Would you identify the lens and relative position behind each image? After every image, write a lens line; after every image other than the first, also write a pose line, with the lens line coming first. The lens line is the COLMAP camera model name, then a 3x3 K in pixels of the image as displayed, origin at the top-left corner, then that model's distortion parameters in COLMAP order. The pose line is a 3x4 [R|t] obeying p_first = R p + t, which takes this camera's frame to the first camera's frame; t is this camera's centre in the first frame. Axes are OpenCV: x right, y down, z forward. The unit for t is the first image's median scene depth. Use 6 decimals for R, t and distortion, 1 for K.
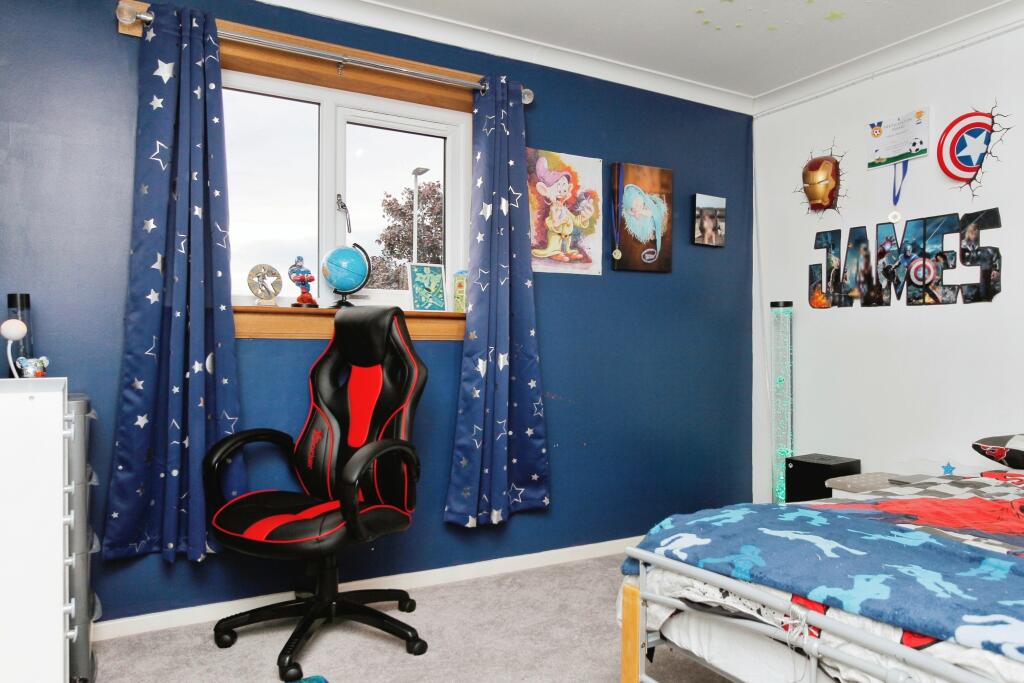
lens RADIAL K [[748.0, 0, 512.0], [0, 748.0, 341.5], [0, 0, 1]] dist [-0.010622, 0.000933]
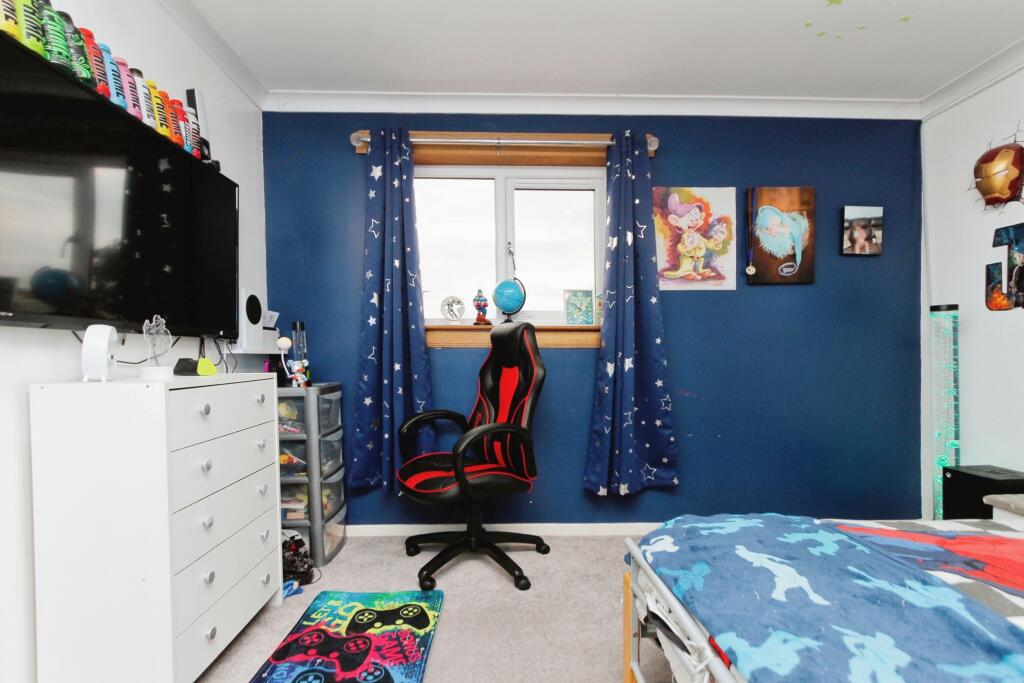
lens RADIAL K [[507.3, 0, 511.3], [0, 507.3, 358.5], [0, 0, 1]] dist [0.003015, 0.000658]
pose [[0.875435, 0.002523, -0.483330, 0.214848], [0.006547, 0.999833, 0.017078, 0.001197], [0.483292, -0.018115, 0.875272, 0.169525]]
